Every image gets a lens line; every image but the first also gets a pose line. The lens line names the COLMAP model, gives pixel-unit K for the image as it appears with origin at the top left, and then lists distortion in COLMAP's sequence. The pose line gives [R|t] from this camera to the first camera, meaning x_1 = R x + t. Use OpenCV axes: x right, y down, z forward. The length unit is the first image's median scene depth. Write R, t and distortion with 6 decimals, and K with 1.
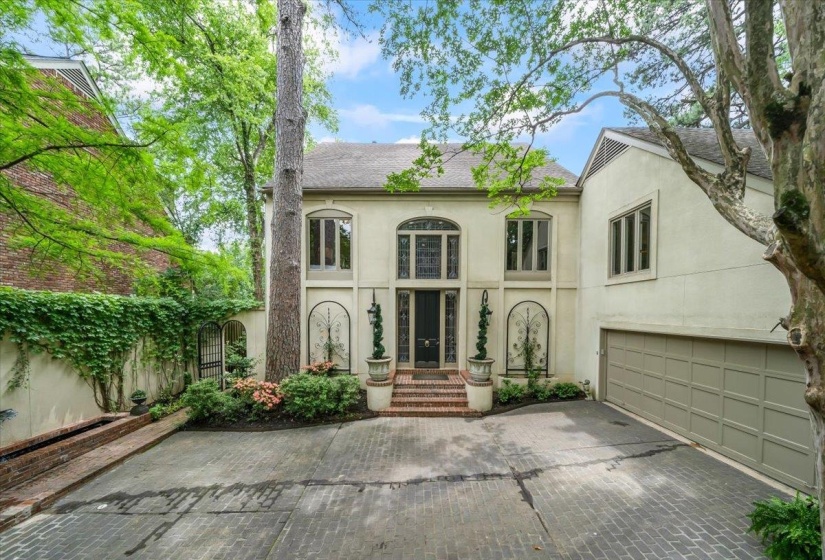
lens RADIAL K [[309.3, 0, 413.9], [0, 309.3, 320.8], [0, 0, 1]] dist [-0.001682, -0.000154]
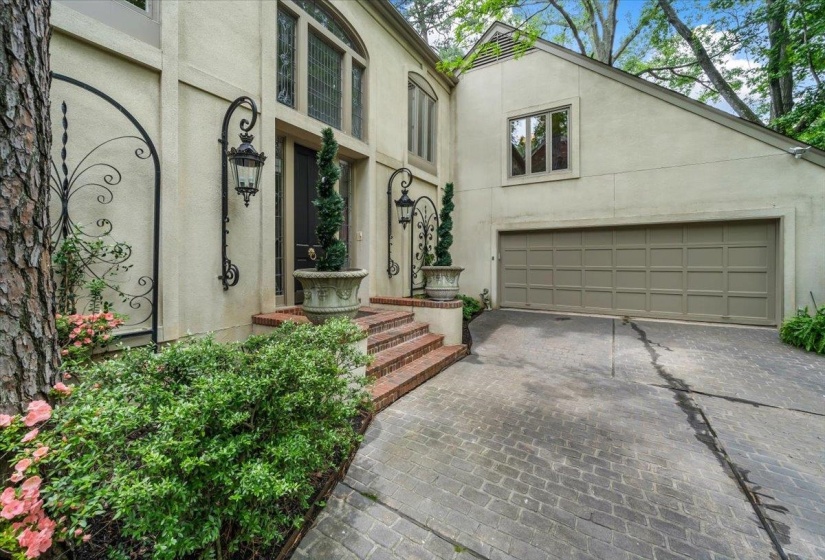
lens RADIAL K [[337.3, 0, 394.7], [0, 337.3, 262.0], [0, 0, 1]] dist [-0.000402, -0.000085]
pose [[0.522324, -0.006049, 0.852726, -0.431270], [0.028793, 0.999530, -0.010547, 0.117227], [-0.852261, 0.030061, 0.522252, 0.720654]]
